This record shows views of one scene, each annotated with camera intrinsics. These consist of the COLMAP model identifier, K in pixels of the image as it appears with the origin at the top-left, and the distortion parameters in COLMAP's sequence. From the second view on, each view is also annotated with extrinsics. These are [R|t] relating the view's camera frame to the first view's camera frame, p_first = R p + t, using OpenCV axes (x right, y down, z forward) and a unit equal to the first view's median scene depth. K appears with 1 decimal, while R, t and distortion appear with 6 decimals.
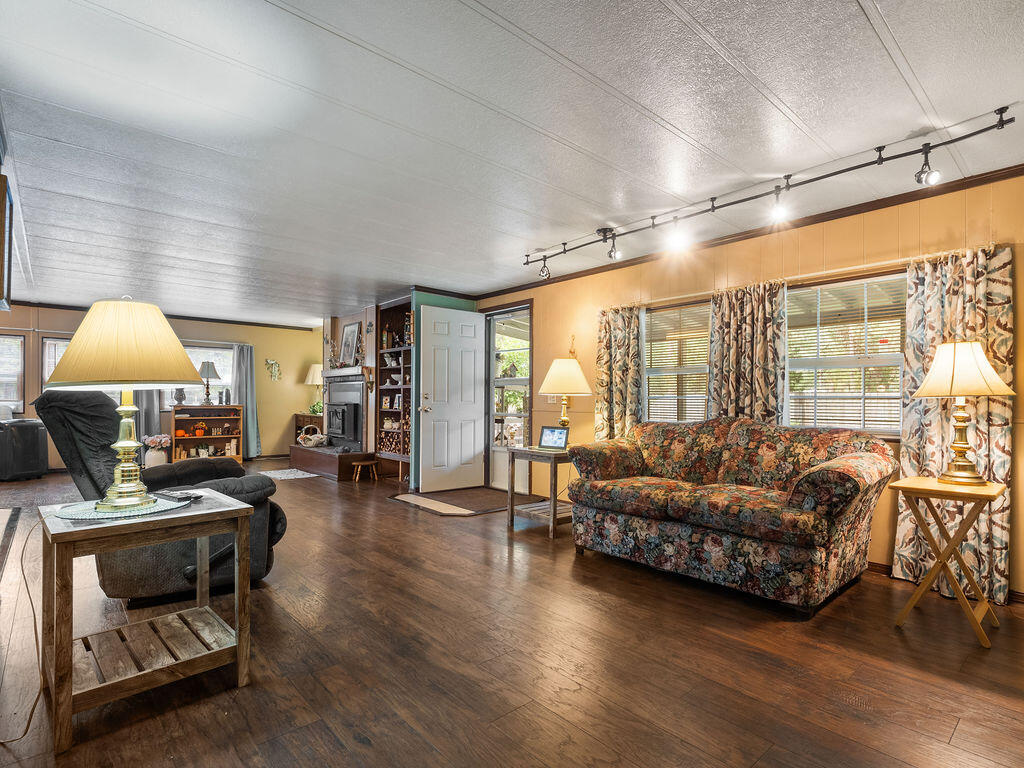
lens RADIAL K [[527.0, 0, 517.6], [0, 527.0, 402.9], [0, 0, 1]] dist [-0.002935, 0.000072]
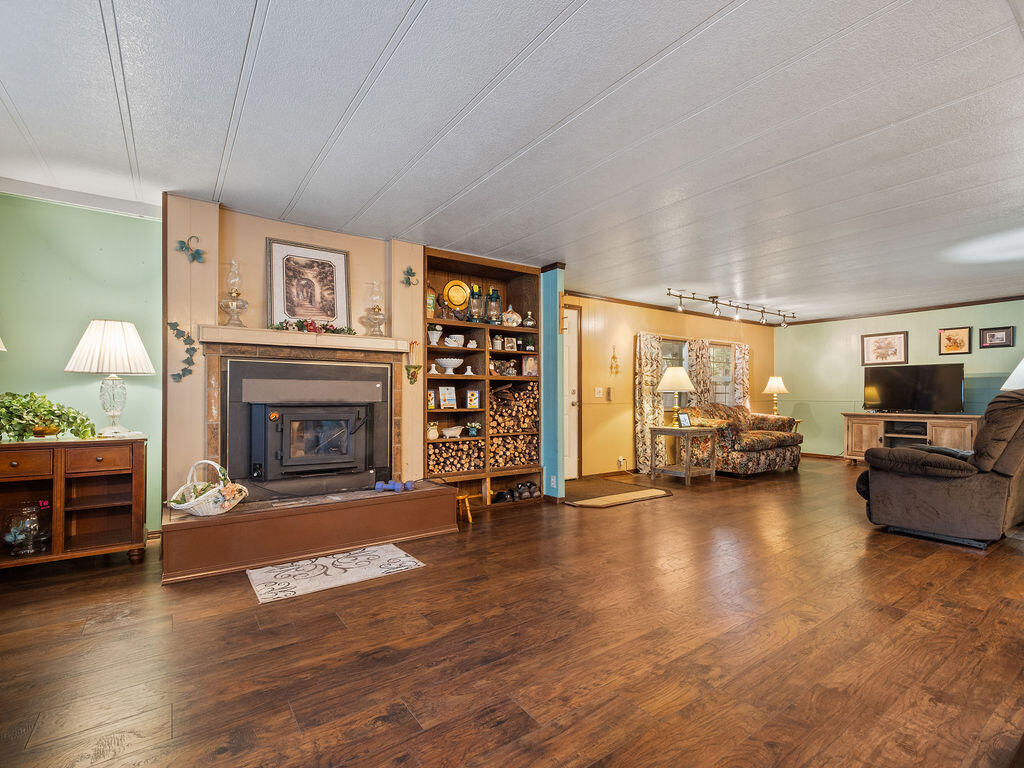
lens RADIAL K [[480.1, 0, 510.4], [0, 480.1, 395.5], [0, 0, 1]] dist [-0.003324, 0.001299]
pose [[0.107916, -0.006411, 0.994139, -0.826218], [0.006190, 0.999964, 0.005777, -0.008491], [-0.994141, 0.005530, 0.107952, 0.832611]]
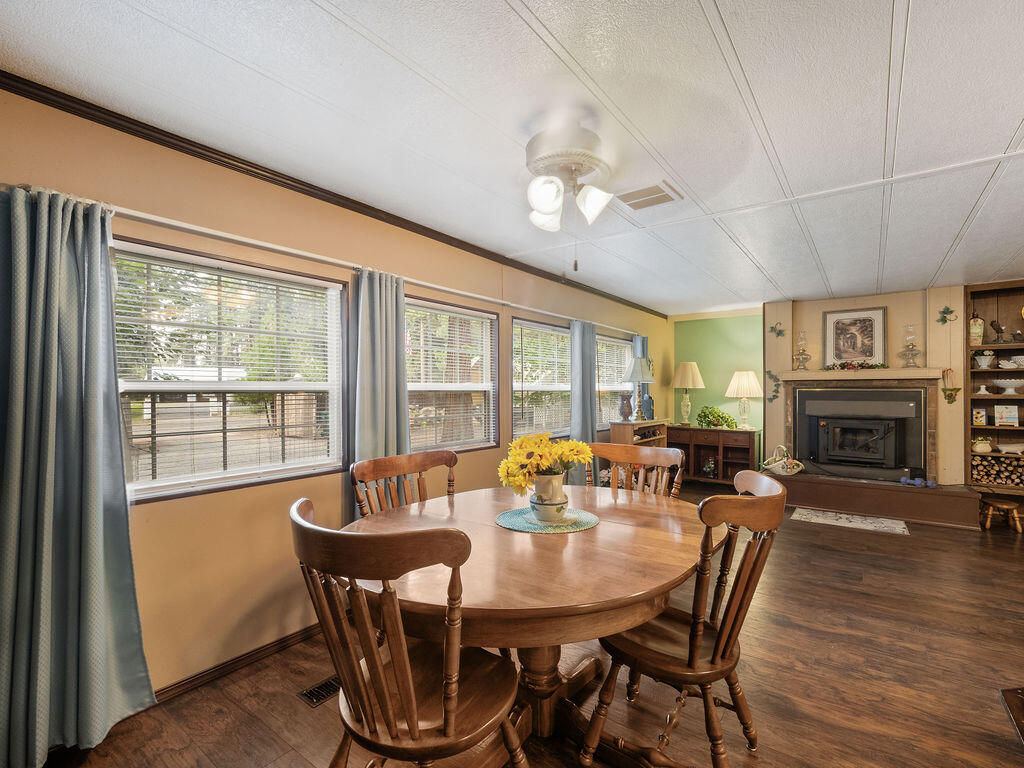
lens RADIAL K [[480.1, 0, 512.2], [0, 480.1, 389.8], [0, 0, 1]] dist [-0.003324, 0.001299]
pose [[0.978896, -0.005386, 0.204286, -1.021775], [0.007411, 0.999931, -0.009146, -0.037108], [-0.204223, 0.010466, 0.978868, 0.473032]]
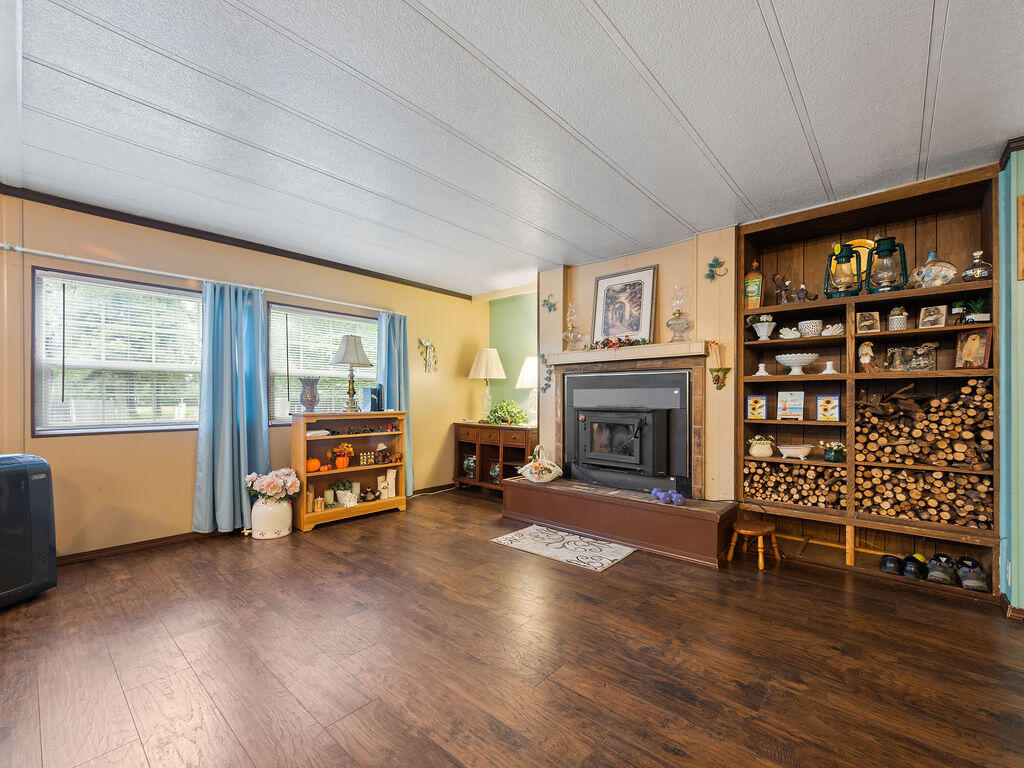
lens RADIAL K [[434.4, 0, 505.0], [0, 434.4, 400.9], [0, 0, 1]] dist [-0.004565, -0.001351]
pose [[0.992279, -0.004691, 0.123936, -0.555122], [0.005016, 0.999985, -0.002312, -0.007587], [-0.123924, 0.002916, 0.992287, 0.590699]]
